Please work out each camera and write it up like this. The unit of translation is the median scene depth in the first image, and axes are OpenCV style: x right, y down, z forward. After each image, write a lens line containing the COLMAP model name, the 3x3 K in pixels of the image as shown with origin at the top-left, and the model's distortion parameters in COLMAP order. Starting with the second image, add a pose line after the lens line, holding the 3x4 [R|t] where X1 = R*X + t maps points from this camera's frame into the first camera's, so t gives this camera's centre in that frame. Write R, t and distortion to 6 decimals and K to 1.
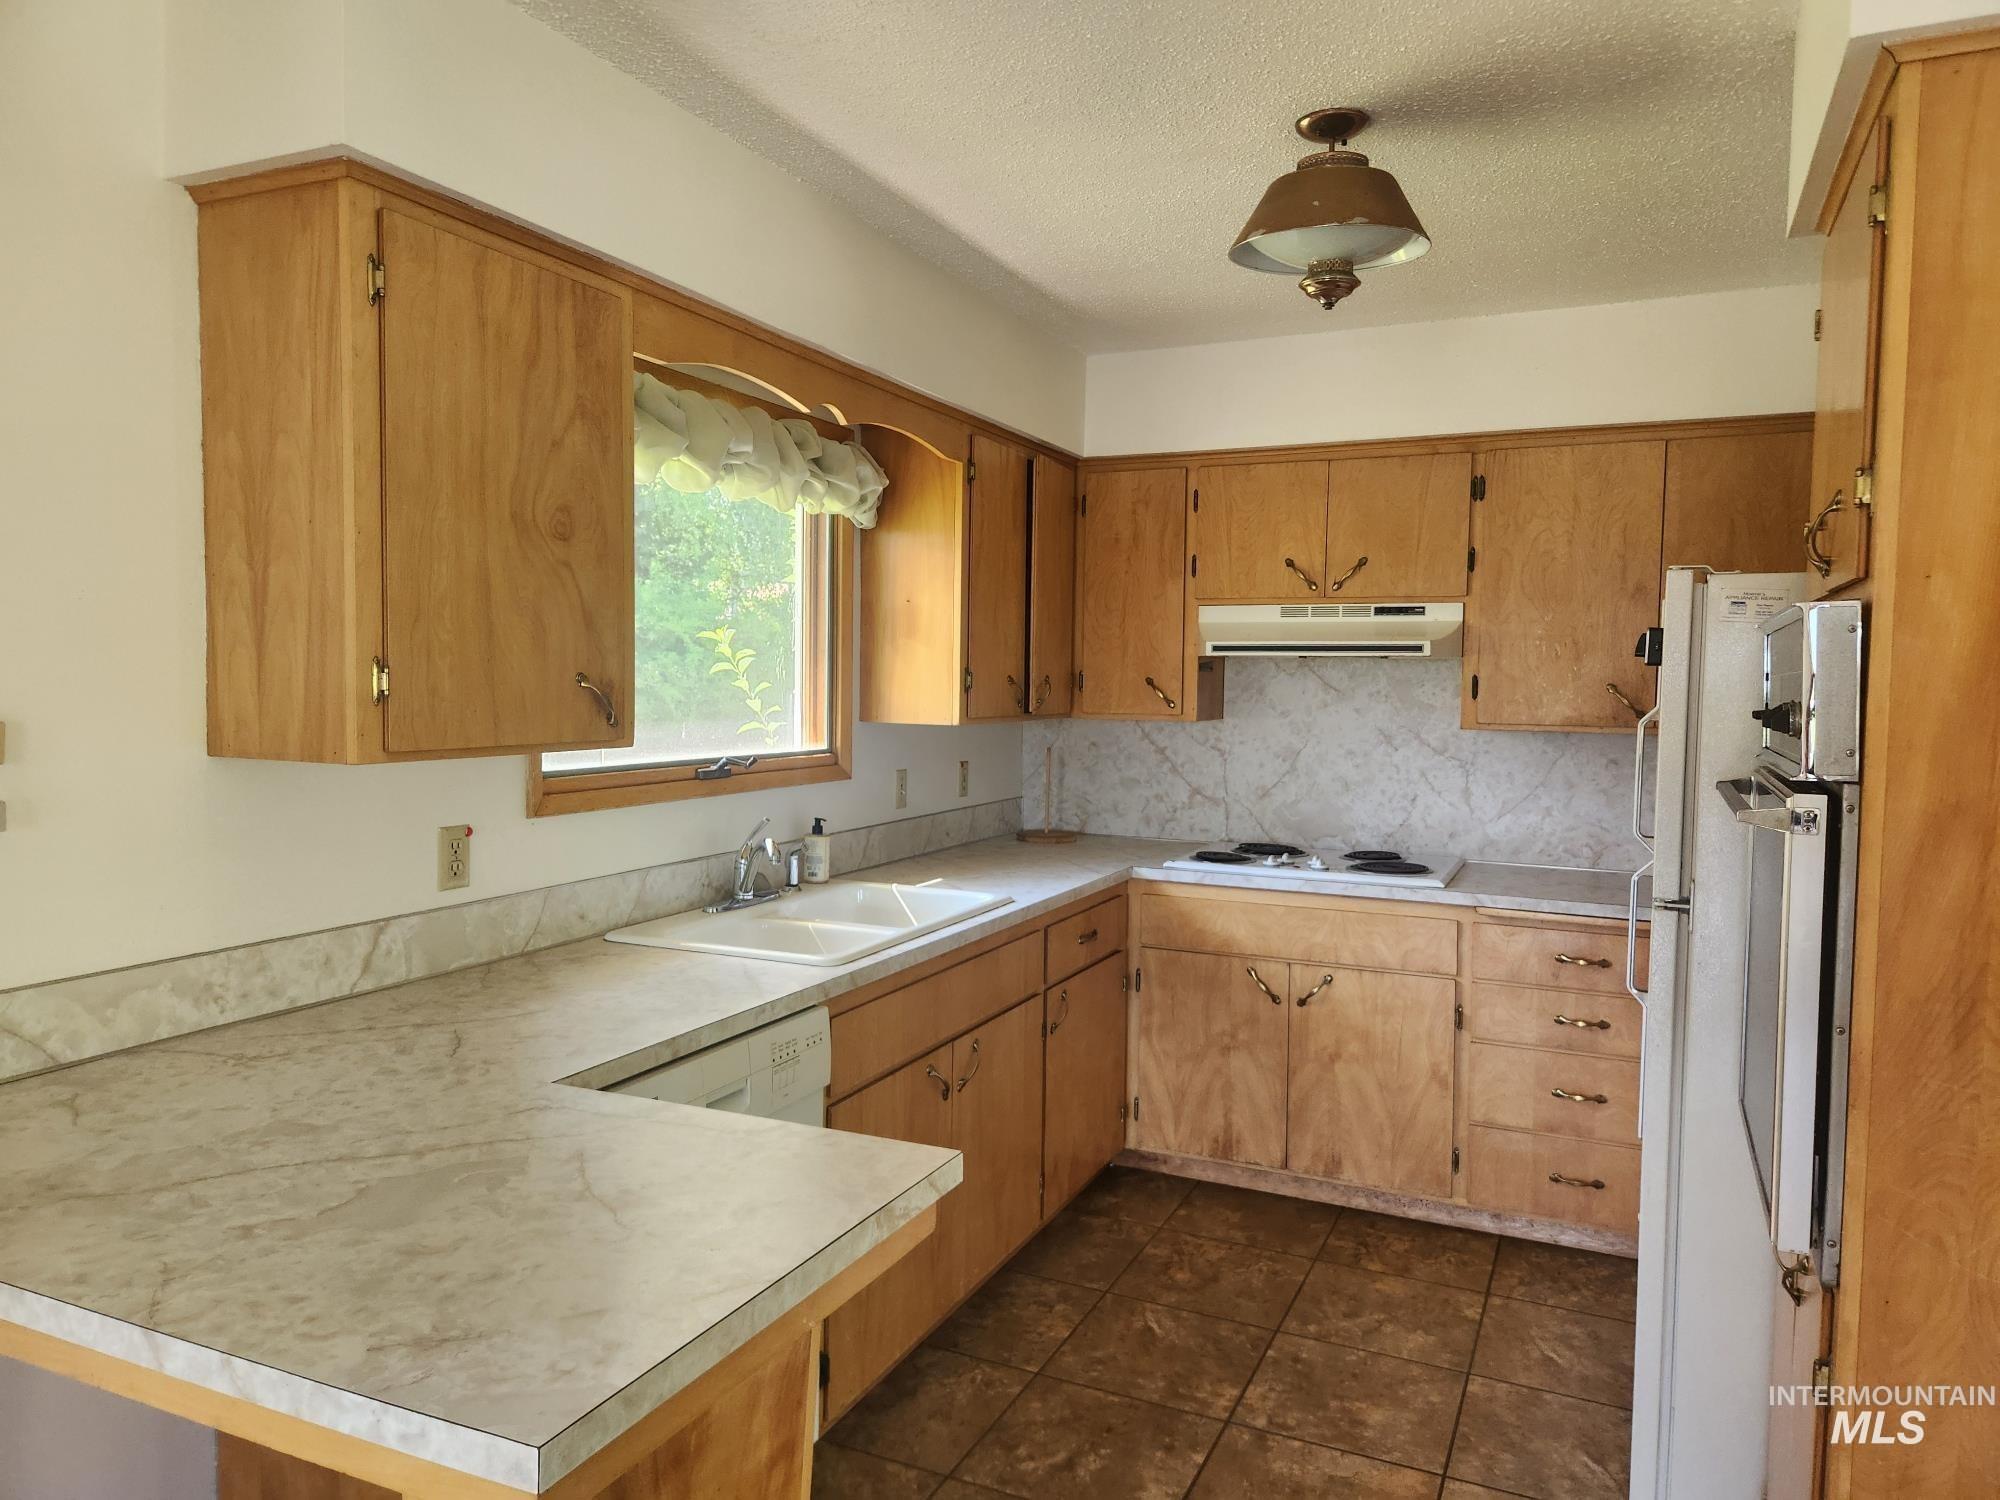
lens RADIAL K [[1409.3, 0, 992.0], [0, 1409.3, 743.0], [0, 0, 1]] dist [0.045725, -0.016067]
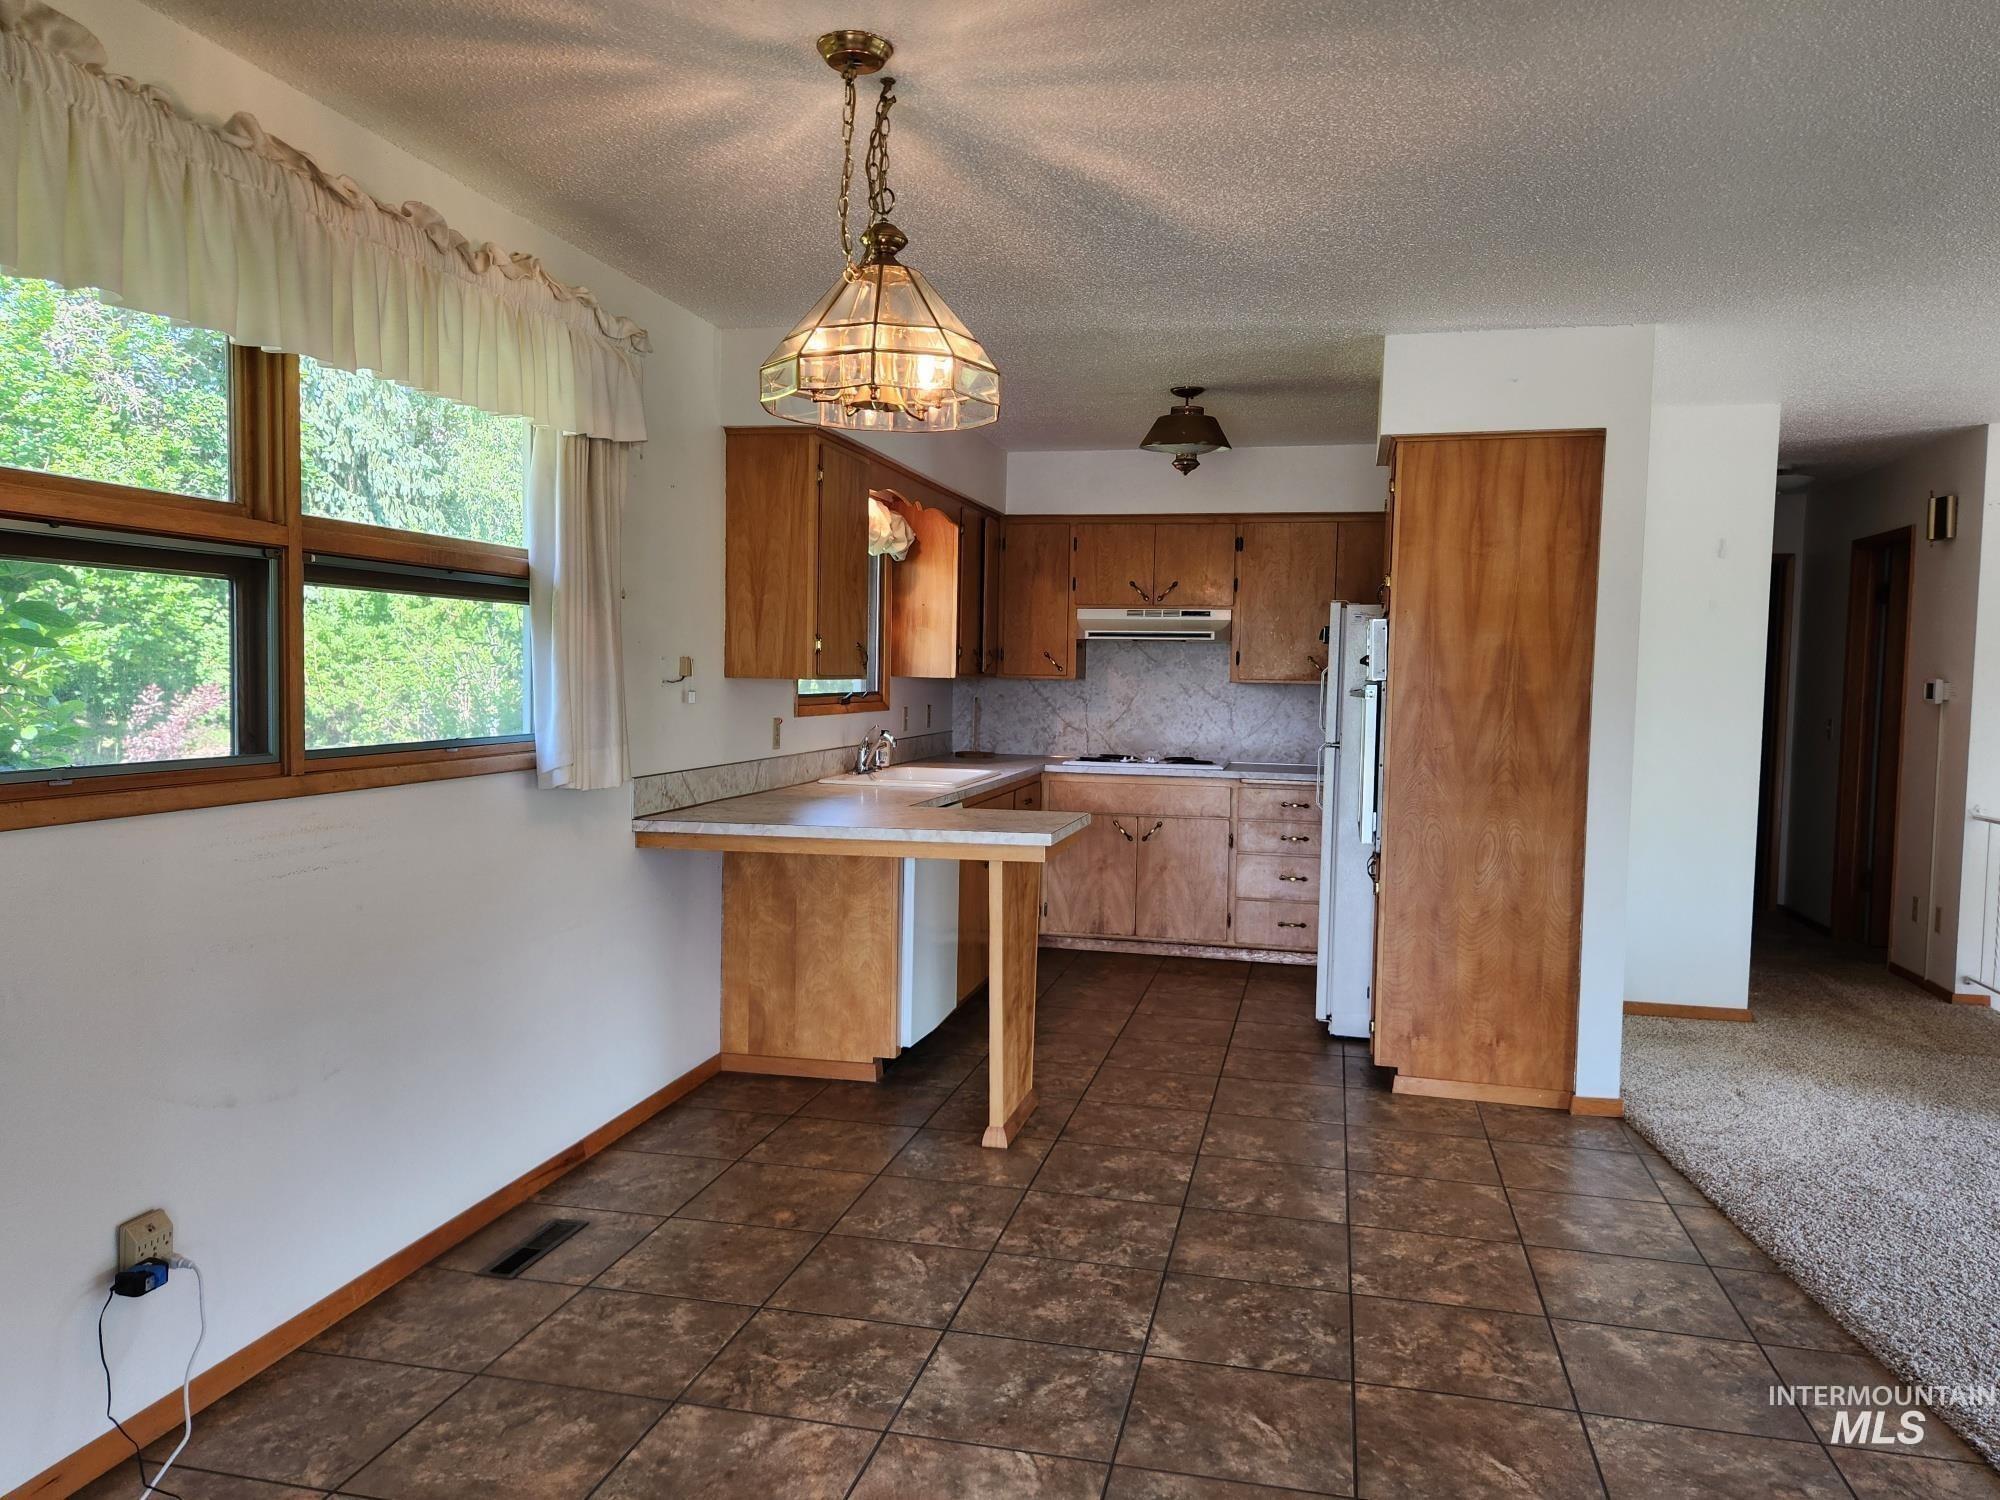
lens RADIAL K [[1409.3, 0, 1016.3], [0, 1409.3, 763.4], [0, 0, 1]] dist [0.045725, -0.016067]
pose [[0.979148, -0.009594, 0.202921, -0.288073], [0.004953, 0.999715, 0.023368, 0.049398], [-0.203087, -0.021876, 0.978916, -0.667510]]
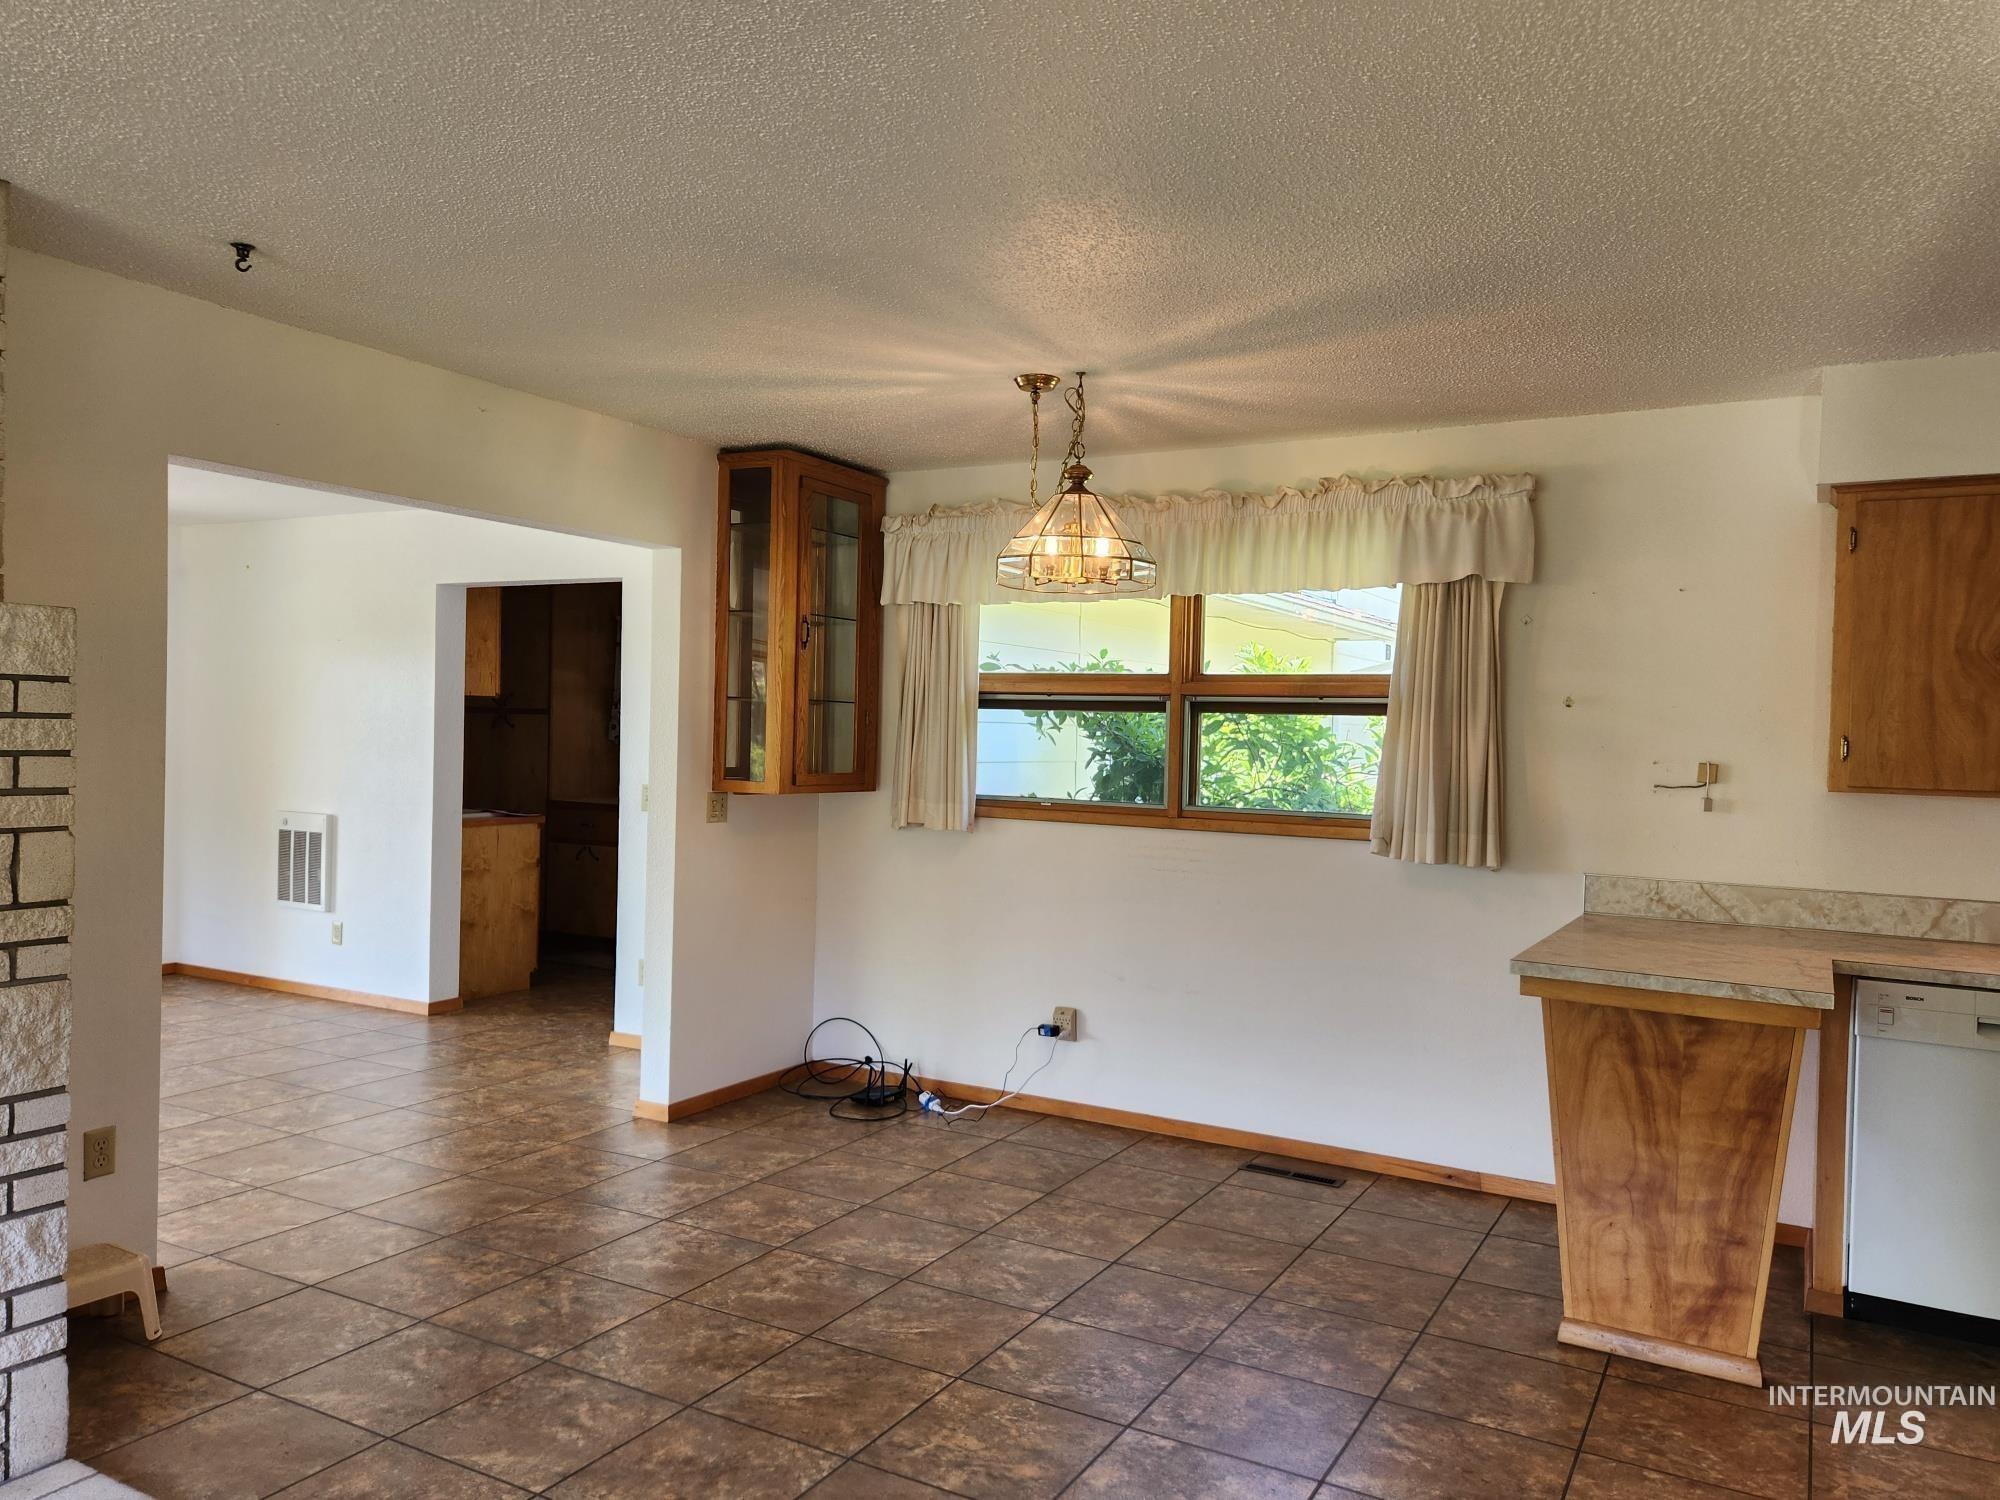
lens RADIAL K [[1461.0, 0, 1016.4], [0, 1461.0, 750.3], [0, 0, 1]] dist [0.010776, -0.001389]
pose [[-0.074004, -0.005435, -0.997243, 0.788788], [-0.082934, 0.996555, 0.000723, 0.024329], [0.993803, 0.082759, -0.074200, 0.024256]]
